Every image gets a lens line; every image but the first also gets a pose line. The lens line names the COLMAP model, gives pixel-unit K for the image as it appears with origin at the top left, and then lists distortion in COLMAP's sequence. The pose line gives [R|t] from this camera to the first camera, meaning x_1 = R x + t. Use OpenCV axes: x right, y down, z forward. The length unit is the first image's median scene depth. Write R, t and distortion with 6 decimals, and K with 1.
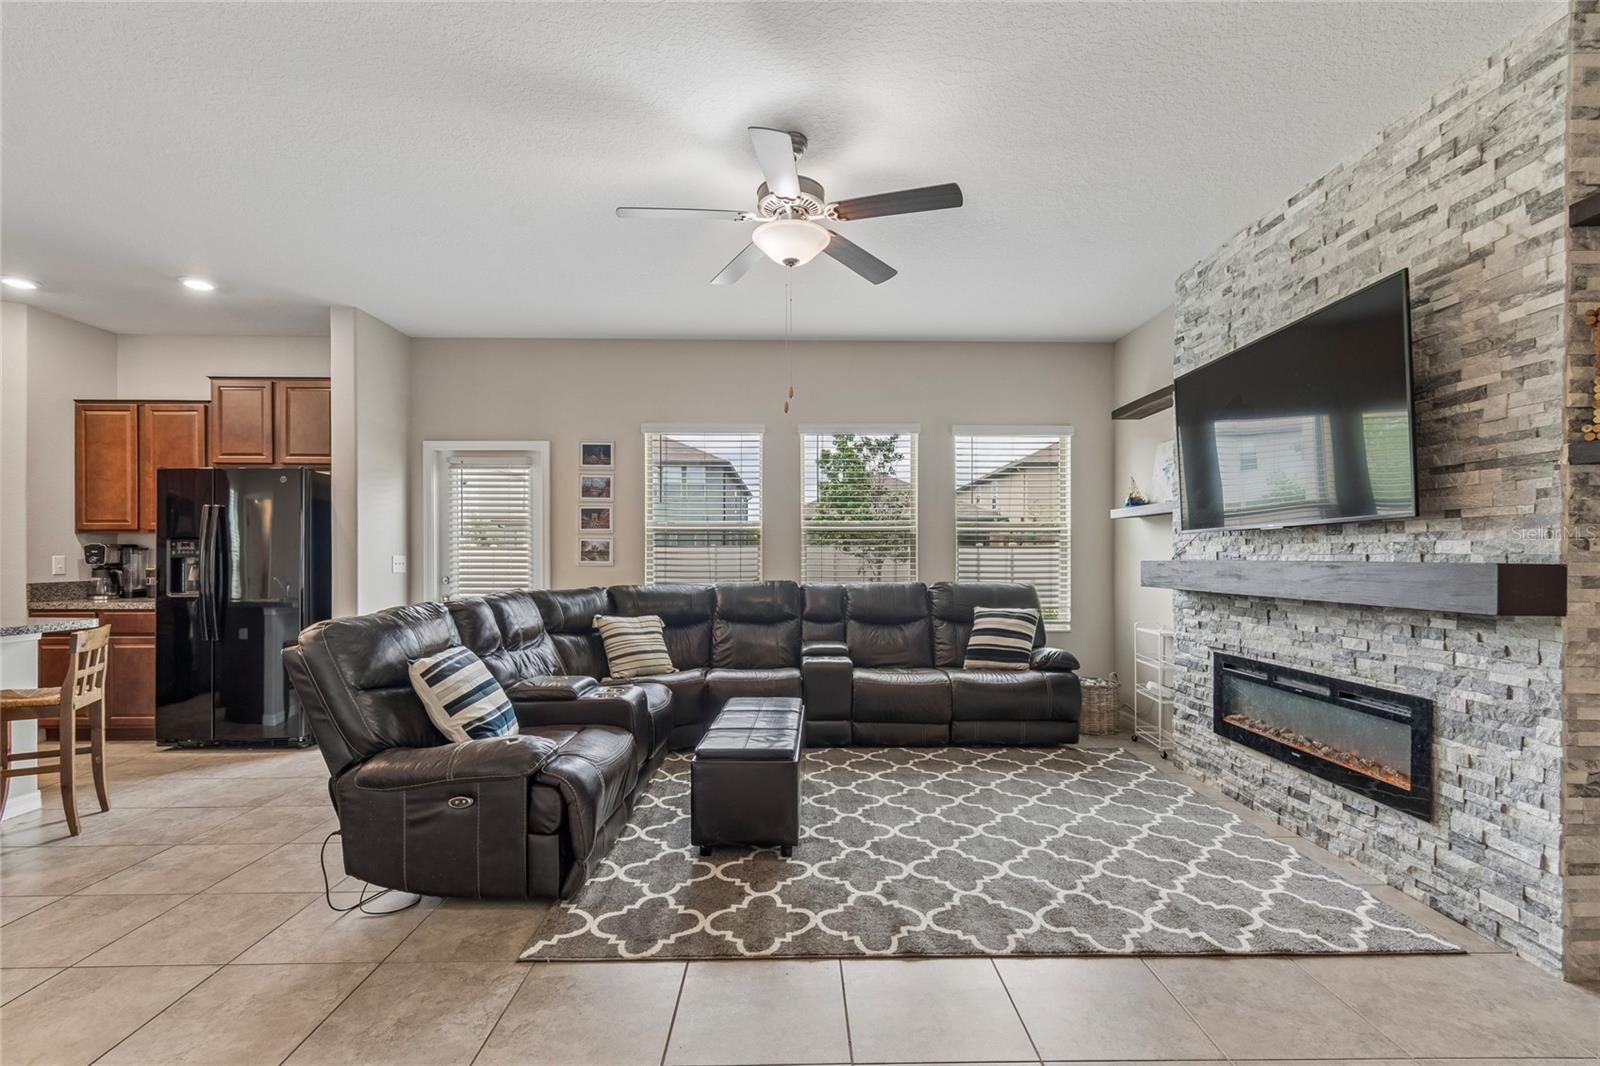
lens RADIAL K [[711.3, 0, 804.5], [0, 711.3, 558.5], [0, 0, 1]] dist [0.004061, -0.002117]
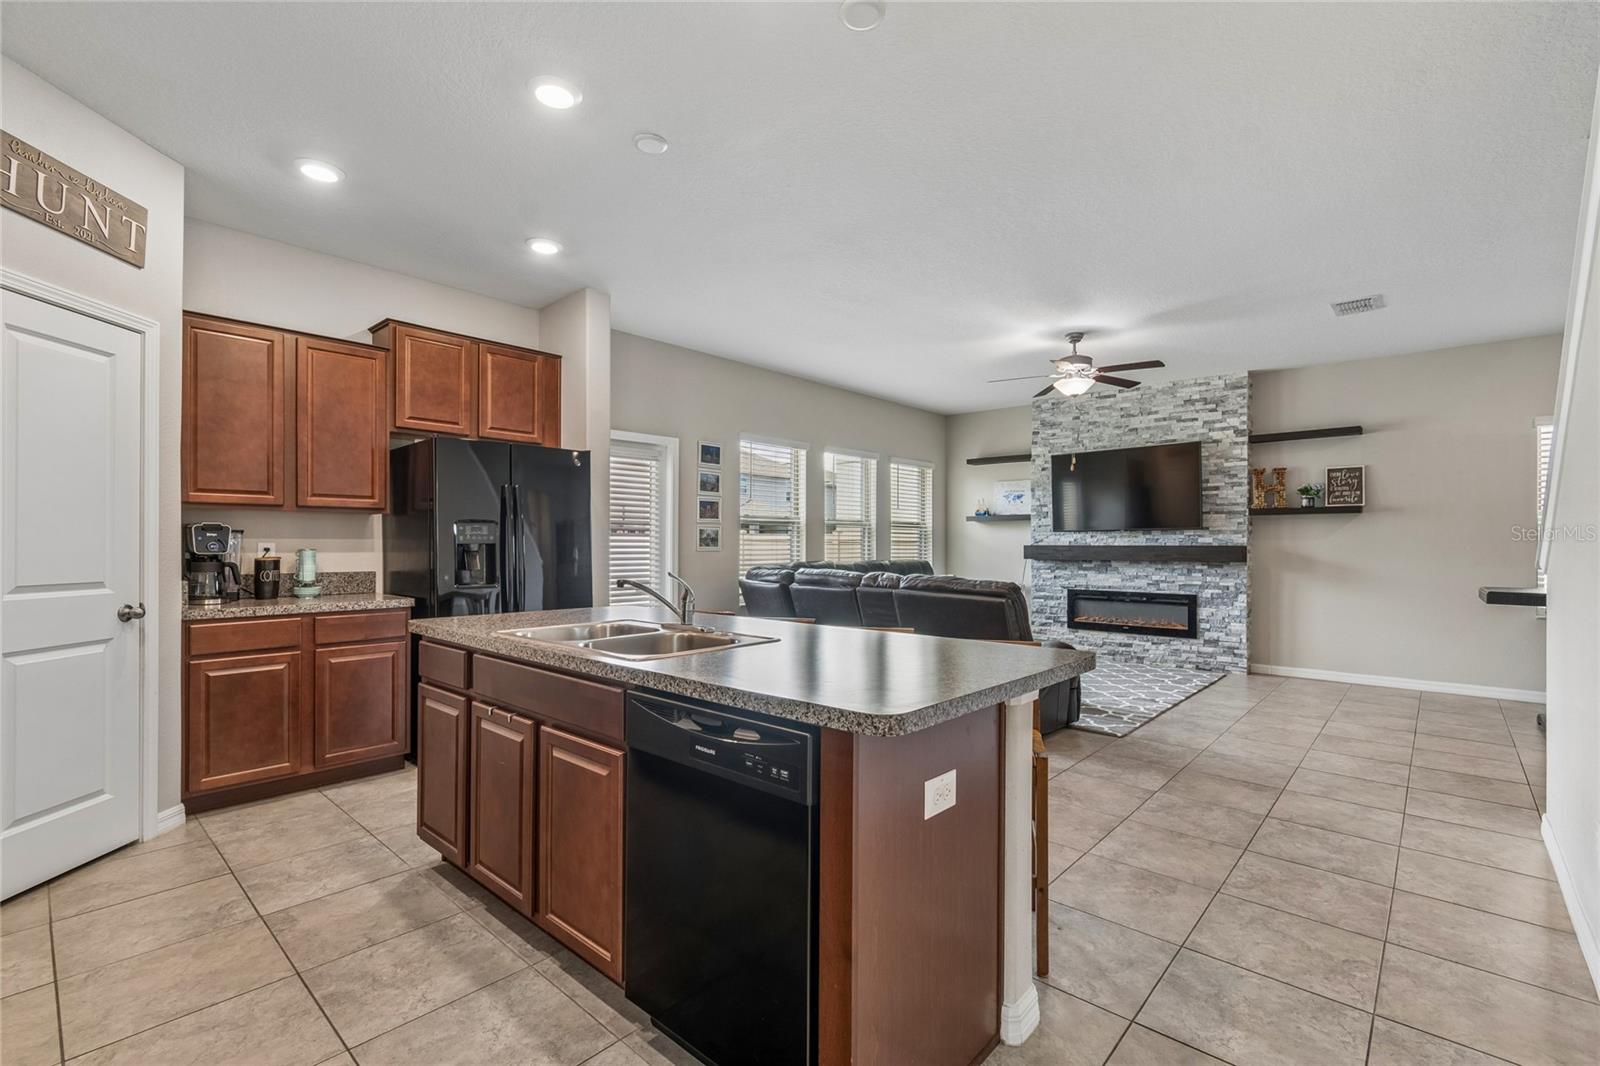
lens RADIAL K [[711.3, 0, 802.2], [0, 711.3, 541.8], [0, 0, 1]] dist [0.004061, -0.002117]
pose [[0.684506, 0.002462, 0.729003, -1.631440], [0.000453, 0.999993, -0.003803, 0.000306], [-0.729007, 0.002934, 0.684499, 0.158836]]
